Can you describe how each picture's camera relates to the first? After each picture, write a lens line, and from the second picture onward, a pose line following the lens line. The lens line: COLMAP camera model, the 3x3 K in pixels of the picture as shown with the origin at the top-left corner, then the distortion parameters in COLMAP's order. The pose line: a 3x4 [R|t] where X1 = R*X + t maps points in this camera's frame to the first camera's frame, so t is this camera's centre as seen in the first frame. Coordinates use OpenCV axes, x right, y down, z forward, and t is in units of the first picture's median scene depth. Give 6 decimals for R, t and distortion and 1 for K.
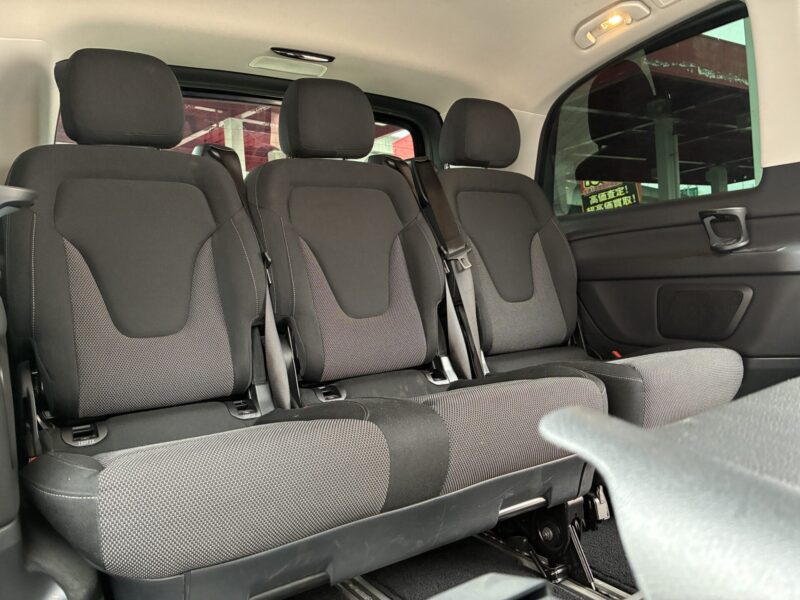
lens RADIAL K [[605.3, 0, 400.7], [0, 605.3, 302.3], [0, 0, 1]] dist [0.052901, -0.072296]
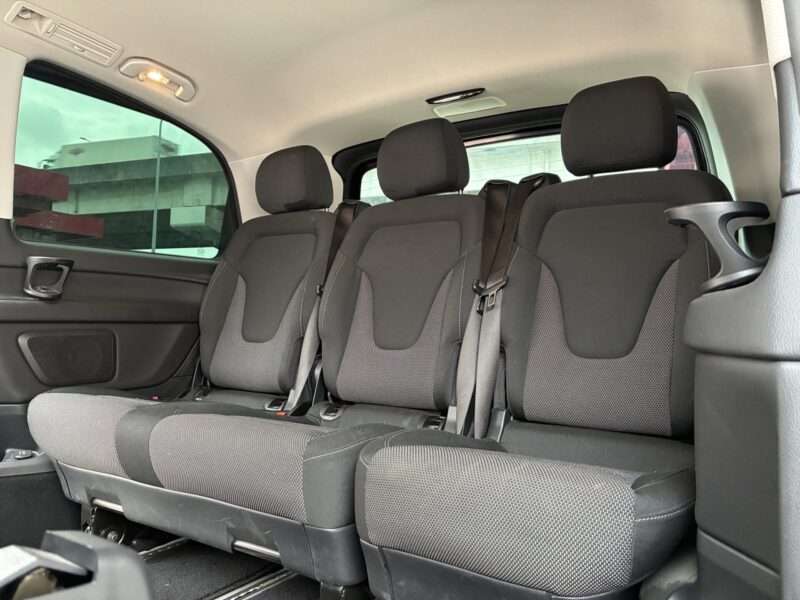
lens RADIAL K [[605.3, 0, 399.1], [0, 605.3, 298.0], [0, 0, 1]] dist [0.052901, -0.072296]
pose [[0.429861, 0.032145, -0.902323, 0.809092], [-0.068287, 0.997661, 0.003011, -0.060106], [0.900309, 0.060322, 0.431051, 0.517163]]
